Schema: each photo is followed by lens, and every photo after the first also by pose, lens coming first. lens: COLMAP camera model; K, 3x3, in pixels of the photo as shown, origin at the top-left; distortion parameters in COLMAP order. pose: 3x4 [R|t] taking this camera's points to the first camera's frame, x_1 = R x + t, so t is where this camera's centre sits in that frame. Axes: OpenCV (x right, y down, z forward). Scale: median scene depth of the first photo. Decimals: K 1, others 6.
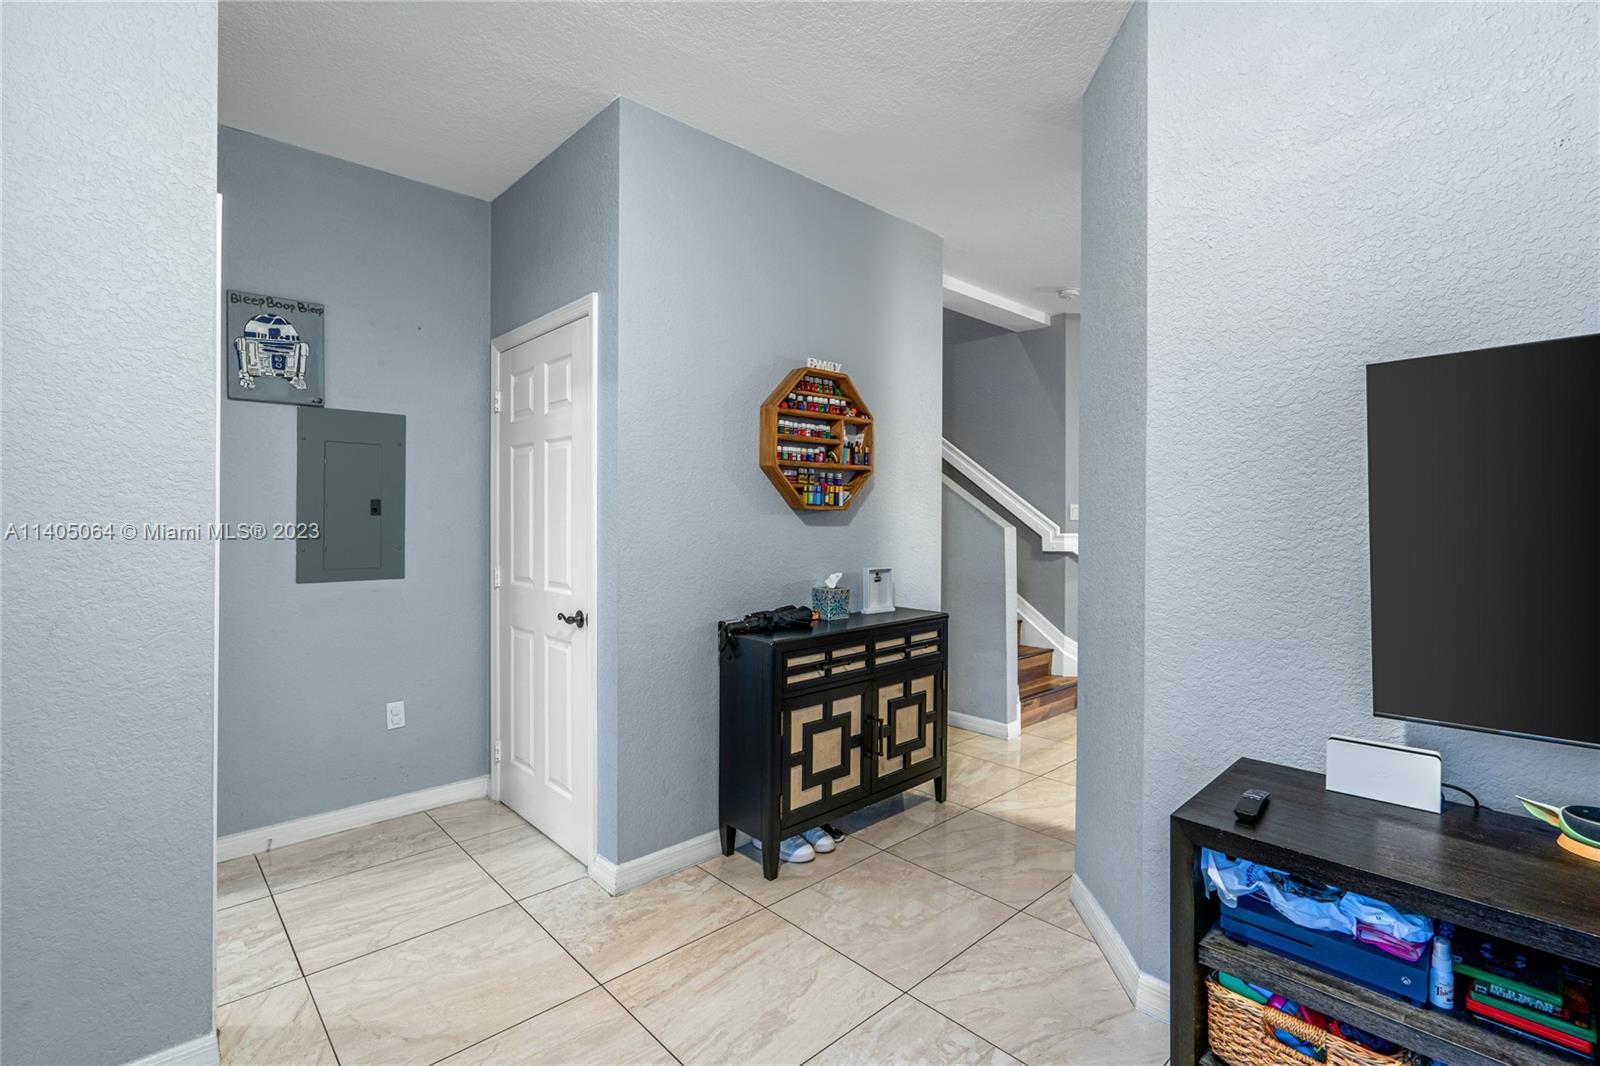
lens RADIAL K [[727.4, 0, 798.9], [0, 727.4, 518.4], [0, 0, 1]] dist [0.001218, 0.000260]
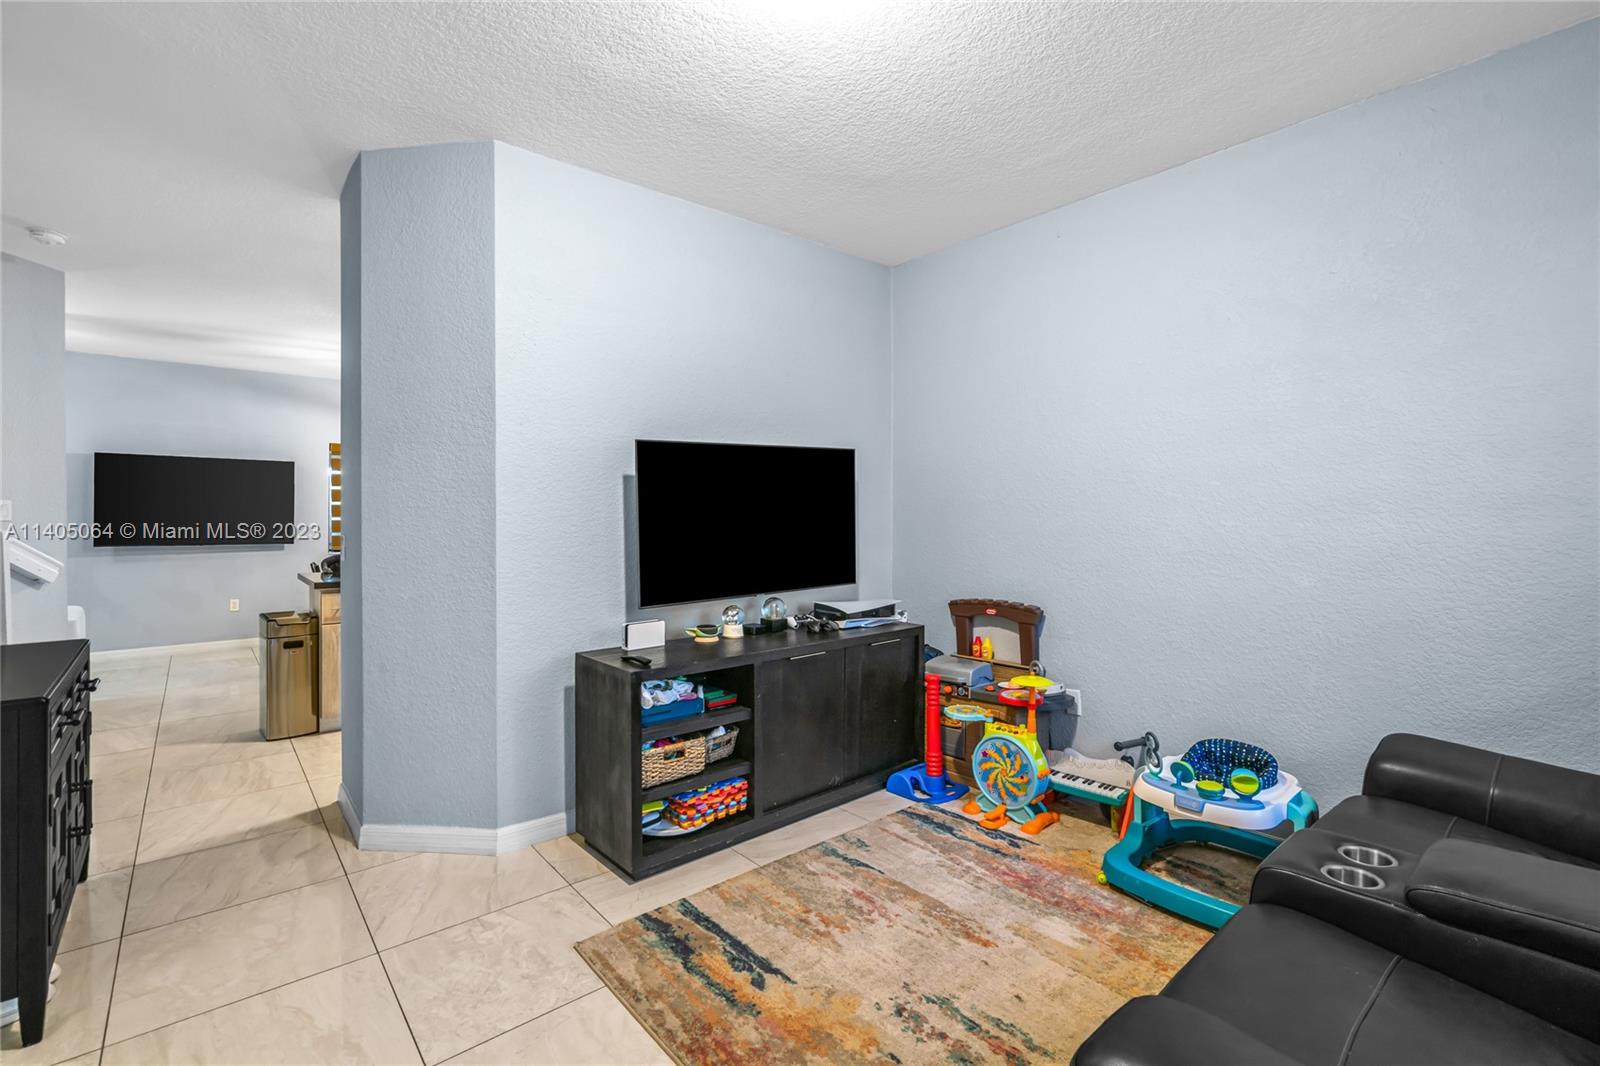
lens RADIAL K [[727.4, 0, 798.9], [0, 727.4, 518.4], [0, 0, 1]] dist [0.001218, 0.000260]
pose [[0.045735, -0.002033, 0.998952, -1.258216], [0.004839, 0.999987, 0.001813, 0.008165], [-0.998942, 0.004751, 0.045744, 0.445957]]
